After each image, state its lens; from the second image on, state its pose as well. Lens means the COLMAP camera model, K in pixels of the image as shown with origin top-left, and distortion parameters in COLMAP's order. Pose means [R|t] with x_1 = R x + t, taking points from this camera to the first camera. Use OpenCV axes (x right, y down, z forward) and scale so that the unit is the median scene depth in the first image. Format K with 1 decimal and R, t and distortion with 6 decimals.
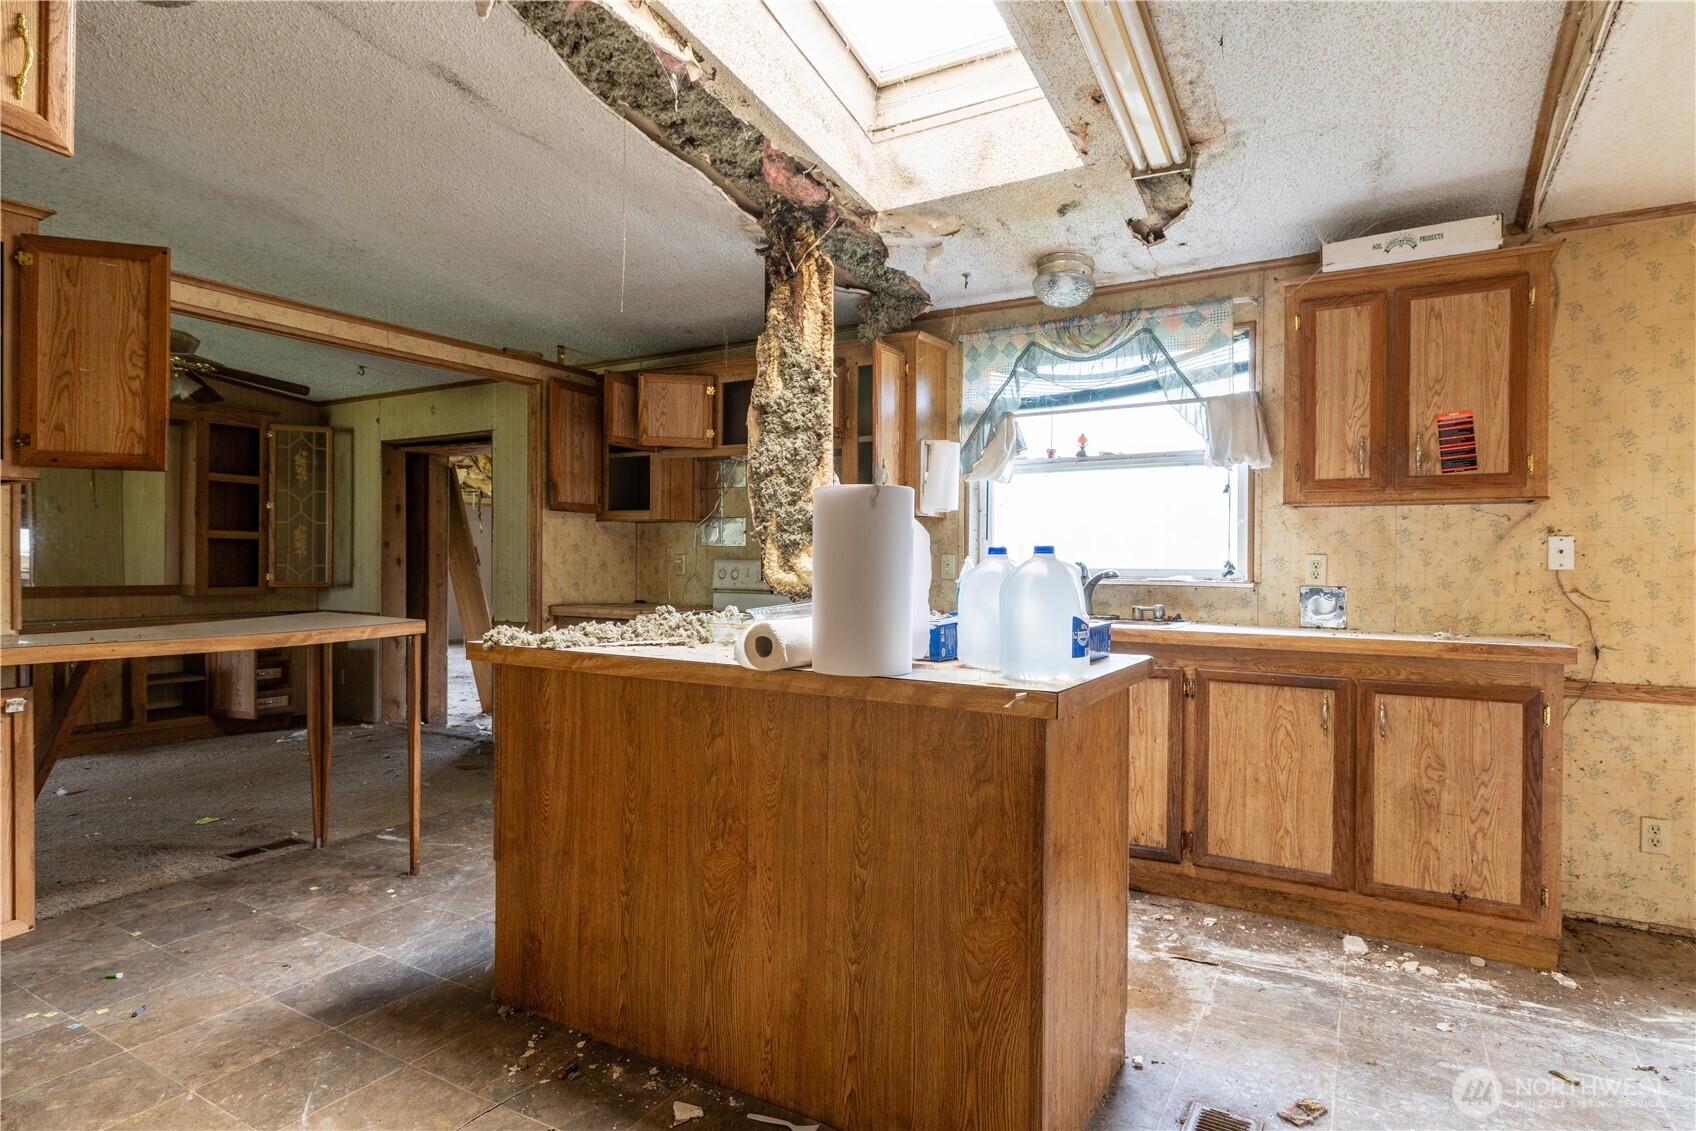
lens RADIAL K [[925.5, 0, 848.3], [0, 925.5, 566.6], [0, 0, 1]] dist [0.001750, 0.000143]
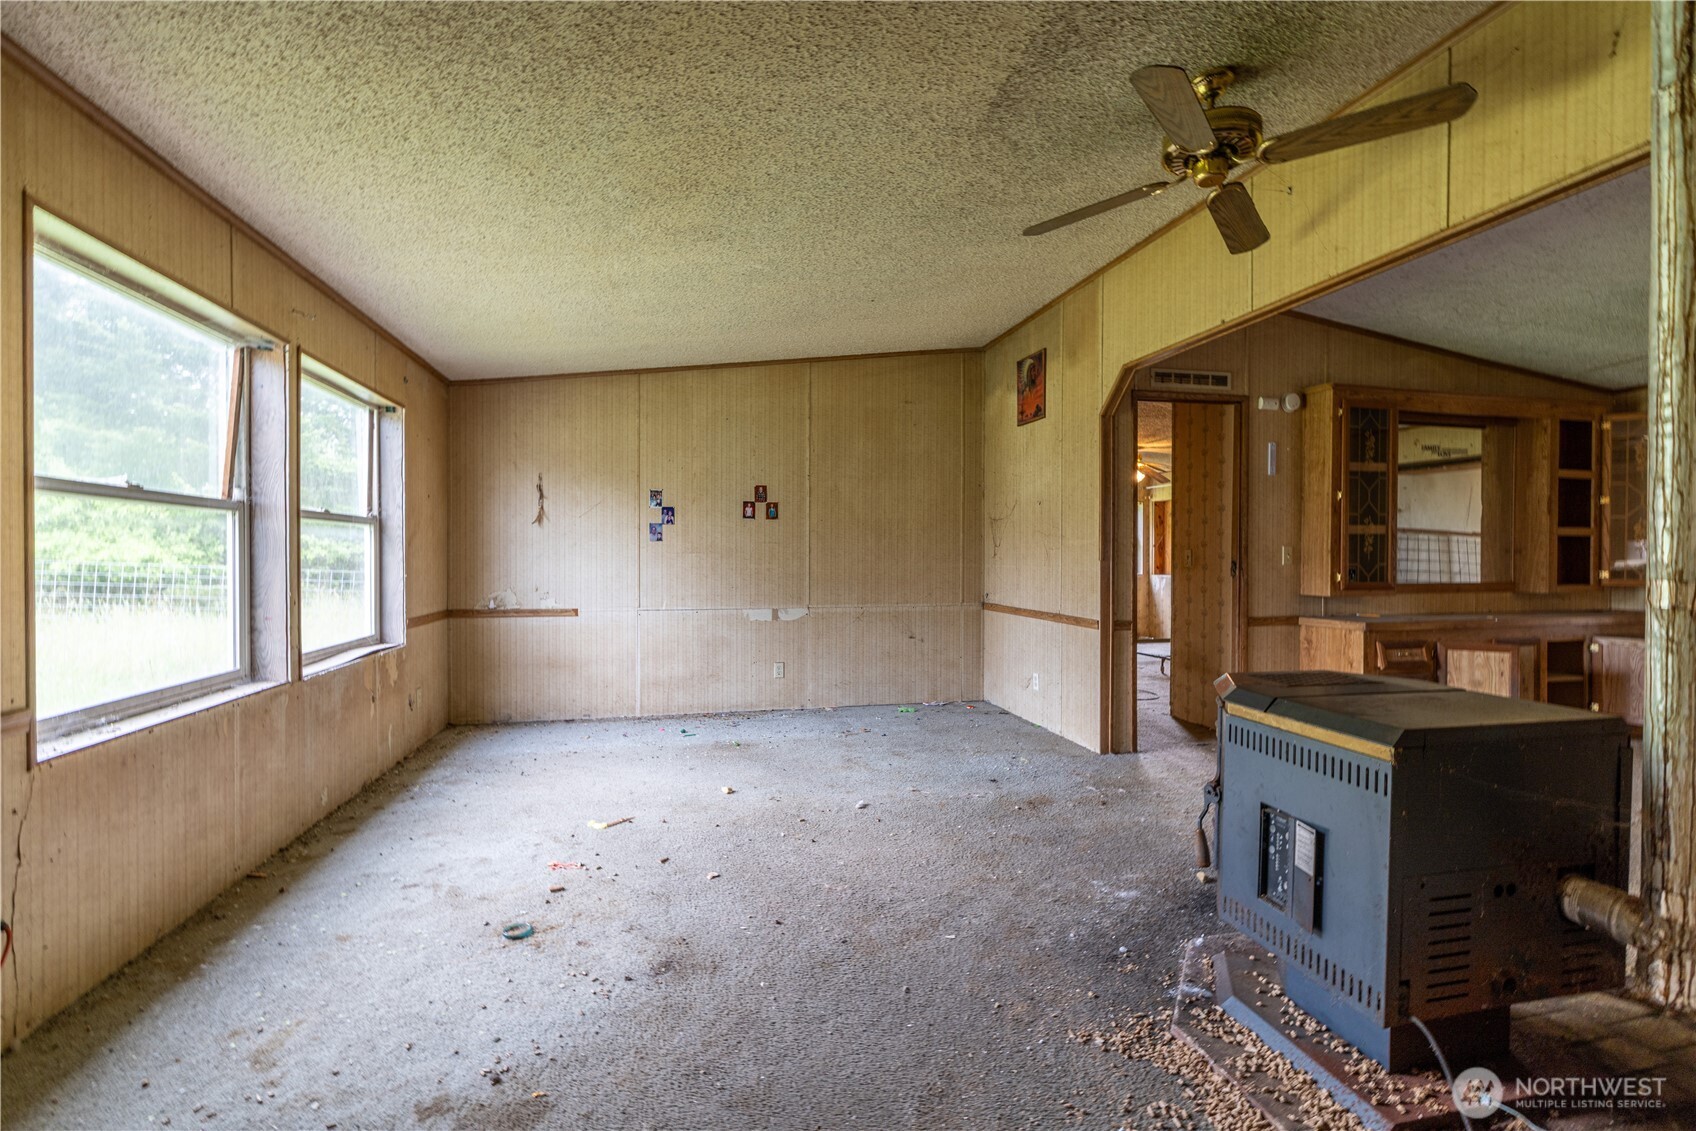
lens RADIAL K [[737.4, 0, 847.9], [0, 737.4, 564.6], [0, 0, 1]] dist [-0.002066, -0.000482]
pose [[0.702362, -0.003083, -0.711813, -0.634462], [0.001230, 0.999994, -0.003117, 0.001935], [0.711819, 0.001314, 0.702362, -0.088736]]
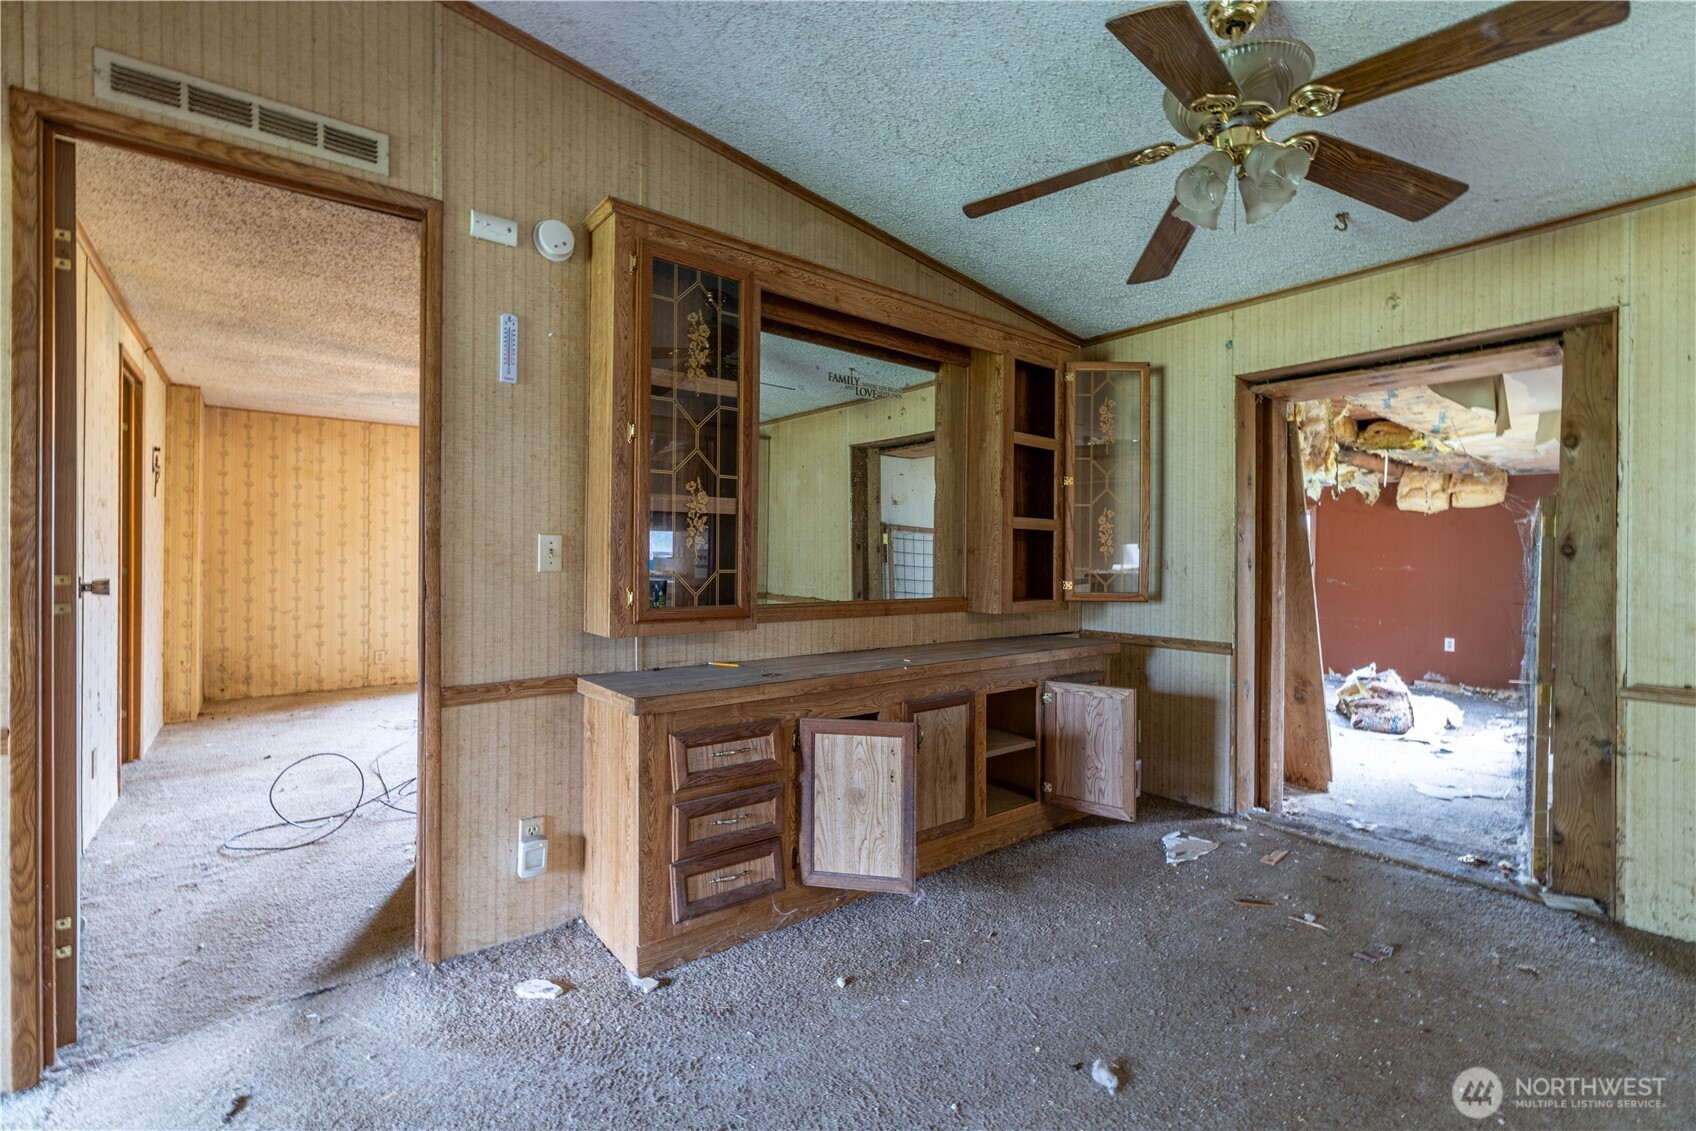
lens RADIAL K [[737.4, 0, 853.1], [0, 737.4, 560.6], [0, 0, 1]] dist [-0.002066, -0.000482]
pose [[0.939822, -0.003478, -0.341646, -0.589513], [-0.000256, 0.999941, -0.010882, -0.001347], [0.341663, 0.010314, 0.939766, 0.436124]]
